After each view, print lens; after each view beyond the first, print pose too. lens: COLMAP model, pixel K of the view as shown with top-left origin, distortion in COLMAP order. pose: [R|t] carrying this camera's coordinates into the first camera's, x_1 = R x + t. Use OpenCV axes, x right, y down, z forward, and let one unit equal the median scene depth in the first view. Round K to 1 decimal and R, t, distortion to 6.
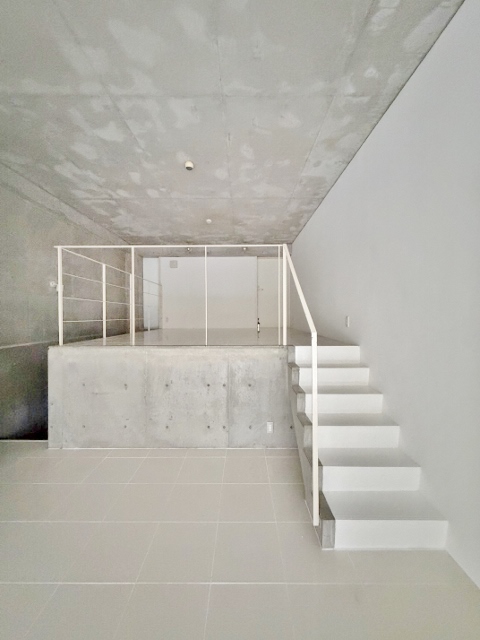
lens RADIAL K [[258.4, 0, 243.2], [0, 258.4, 316.4], [0, 0, 1]] dist [-0.000396, -0.000039]
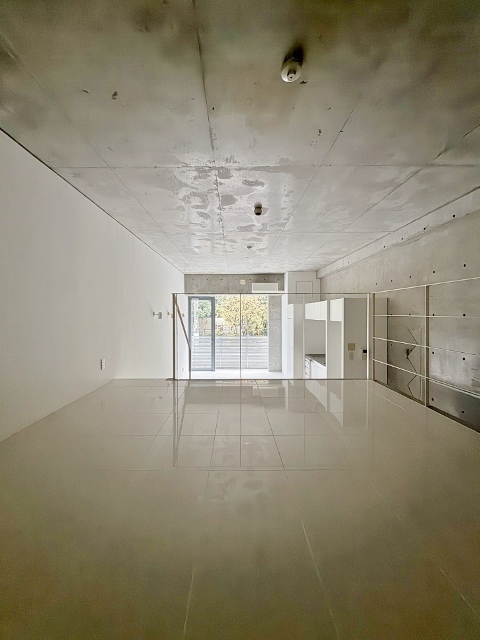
lens RADIAL K [[257.1, 0, 237.8], [0, 257.1, 319.4], [0, 0, 1]] dist [-0.000226, -0.000053]
pose [[-0.999931, 0.009754, -0.006621, -0.123977], [0.009570, 0.999583, 0.027261, -0.194989], [0.006884, 0.027195, -0.999606, 2.190438]]
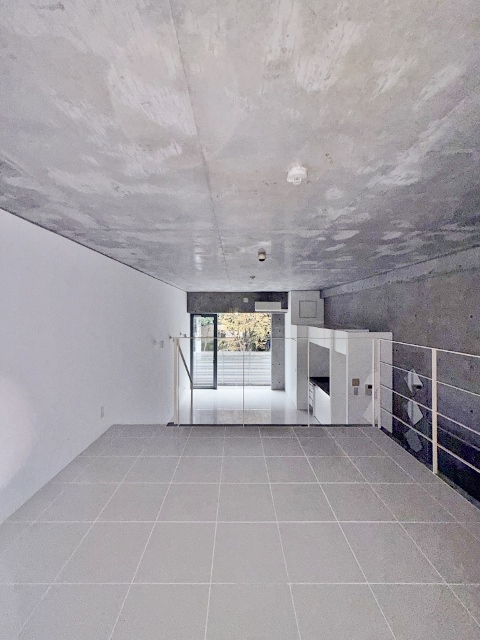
lens RADIAL K [[258.5, 0, 240.3], [0, 258.5, 316.2], [0, 0, 1]] dist [0.000734, 0.000263]
pose [[-0.999976, 0.003822, -0.005794, -0.124005], [0.003782, 0.999969, 0.006951, -0.385241], [0.005820, 0.006929, -0.999959, 2.174799]]
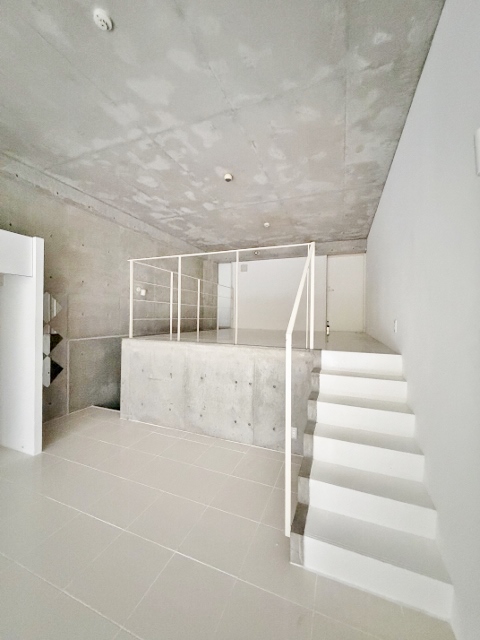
lens RADIAL K [[258.5, 0, 240.3], [0, 258.5, 316.2], [0, 0, 1]] dist [0.000734, 0.000263]
pose [[0.928667, 0.015992, -0.370568, 0.267799], [-0.018455, 0.999825, -0.003102, -0.000763], [0.370454, 0.009720, 0.928800, 0.020862]]
